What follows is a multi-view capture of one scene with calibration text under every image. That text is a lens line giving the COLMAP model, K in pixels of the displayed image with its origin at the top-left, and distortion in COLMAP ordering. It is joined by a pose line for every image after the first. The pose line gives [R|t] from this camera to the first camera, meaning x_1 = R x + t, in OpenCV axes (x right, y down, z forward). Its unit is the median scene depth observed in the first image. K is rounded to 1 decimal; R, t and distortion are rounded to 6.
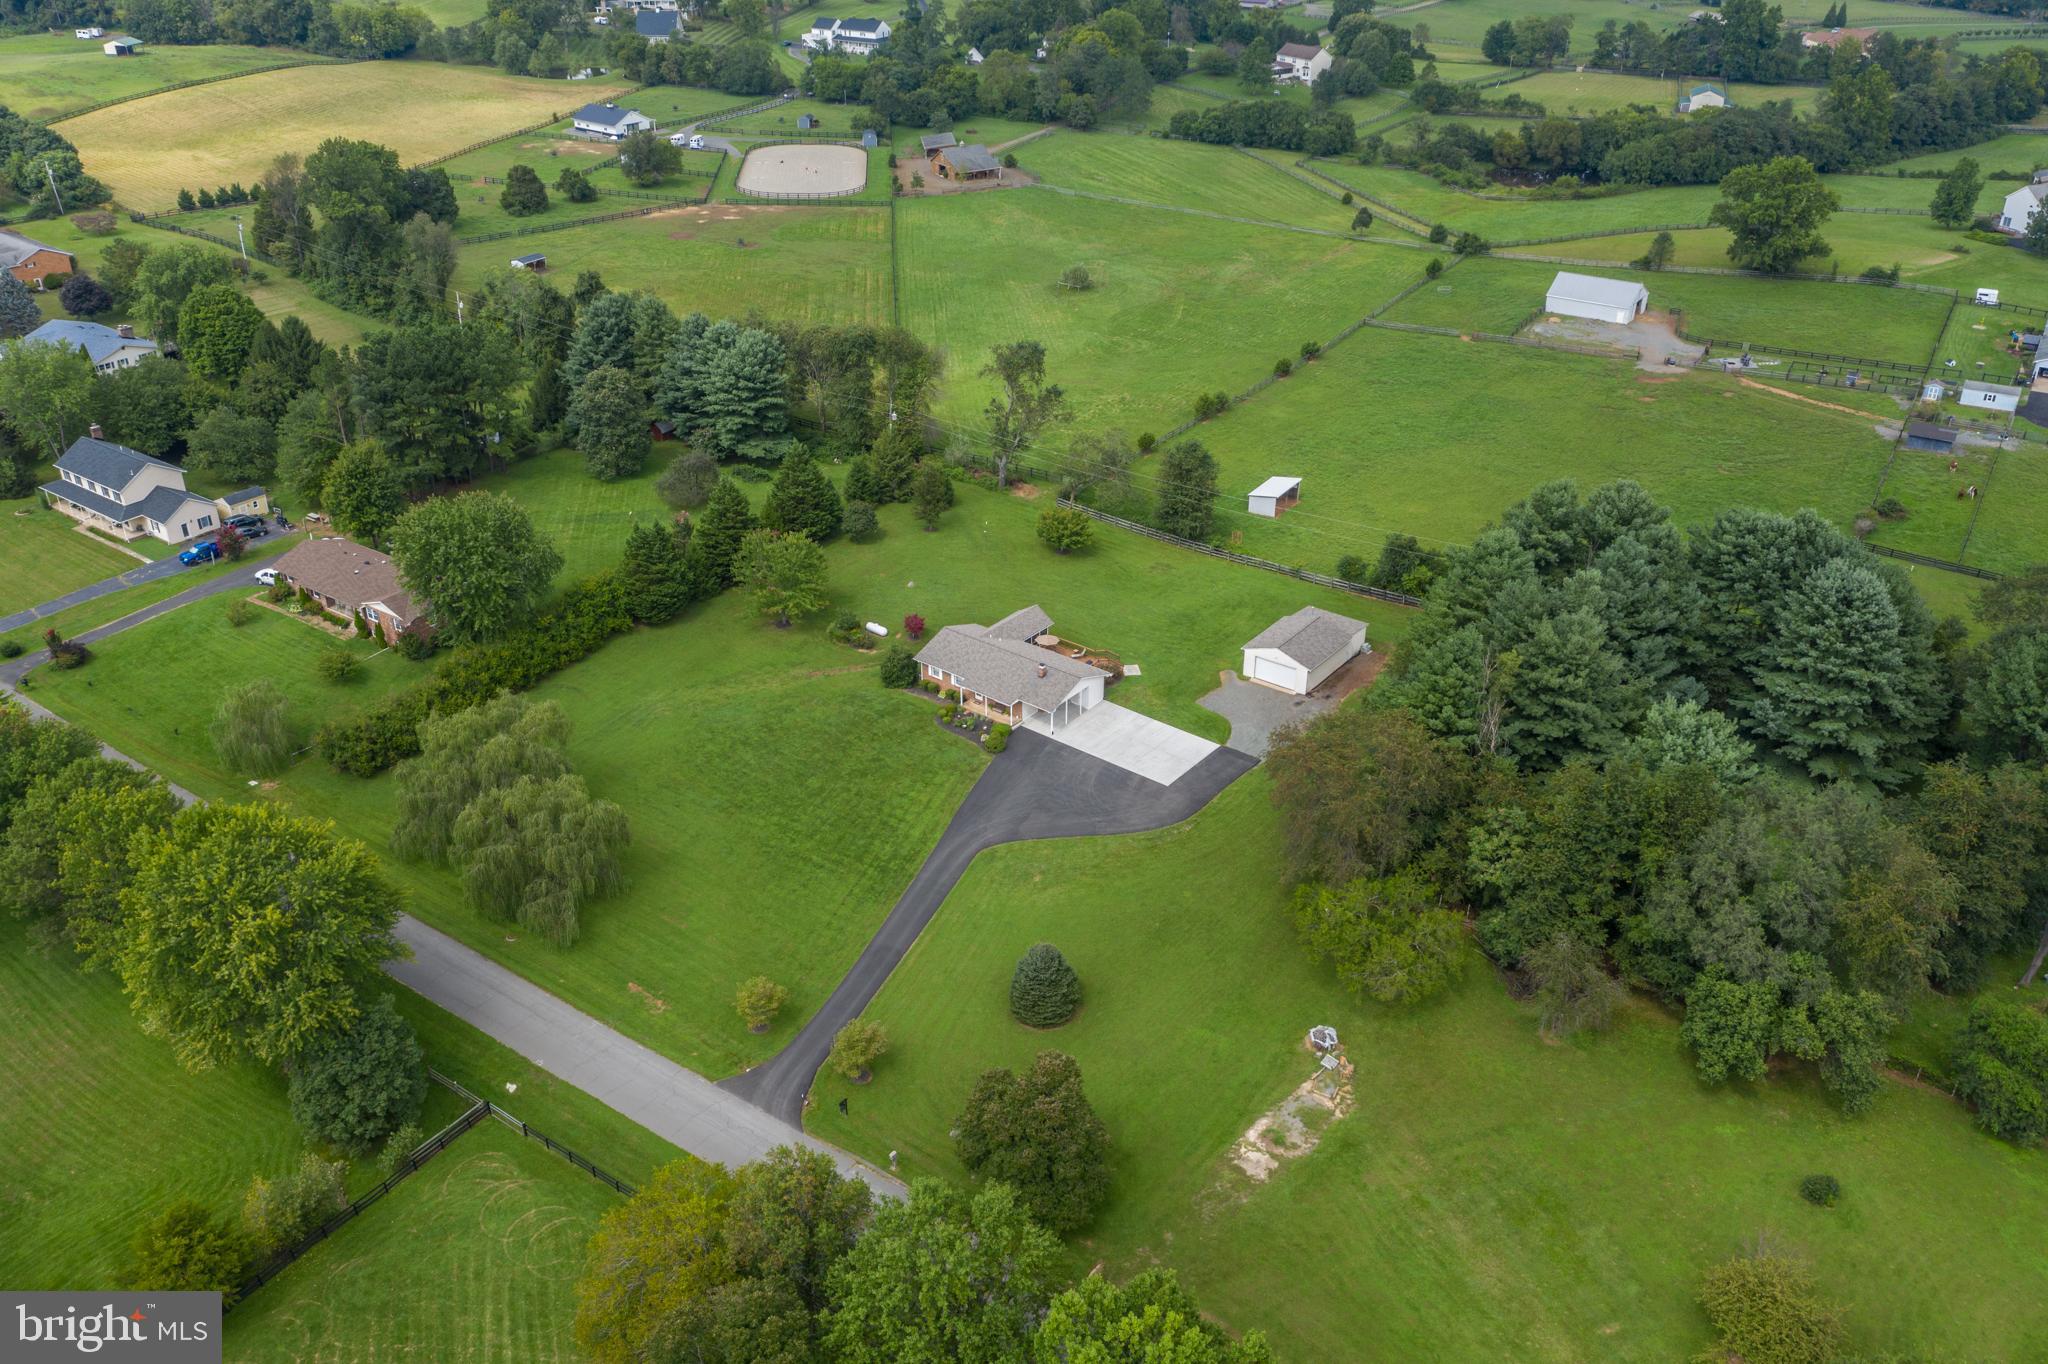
lens RADIAL K [[1631.7, 0, 1024.0], [0, 1631.7, 682.0], [0, 0, 1]] dist [-0.003207, -0.002326]
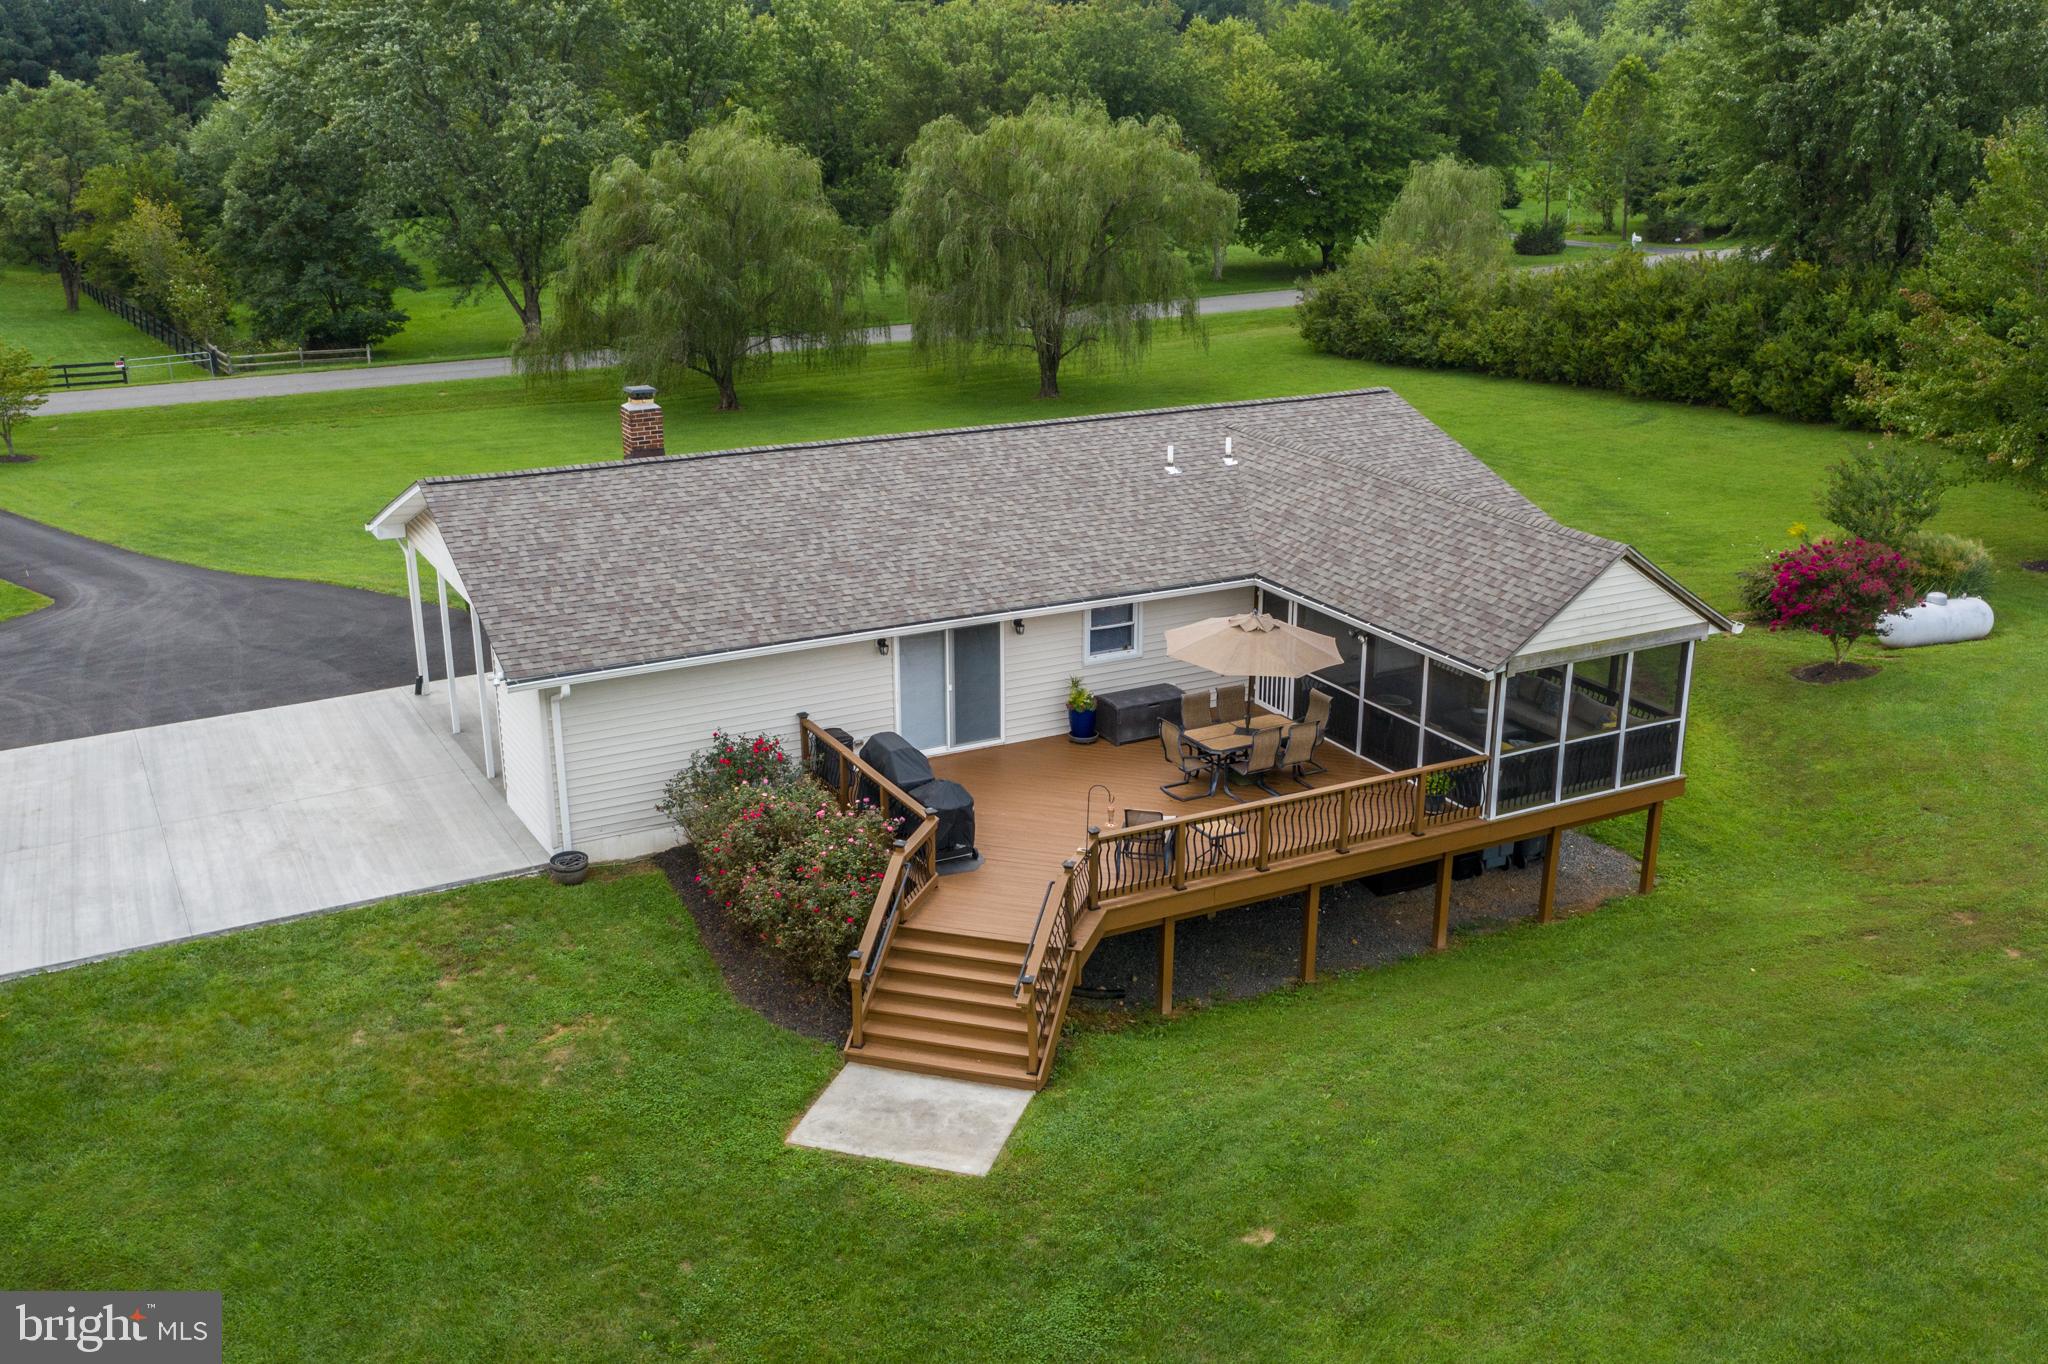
lens RADIAL K [[1923.8, 0, 1048.7], [0, 1923.8, 735.9], [0, 0, 1]] dist [-0.001423, -0.007039]
pose [[-0.393423, 0.307667, -0.866348, 0.161340], [-0.448871, 0.758105, 0.473067, -0.087860], [0.802330, 0.574994, -0.160153, 1.012390]]
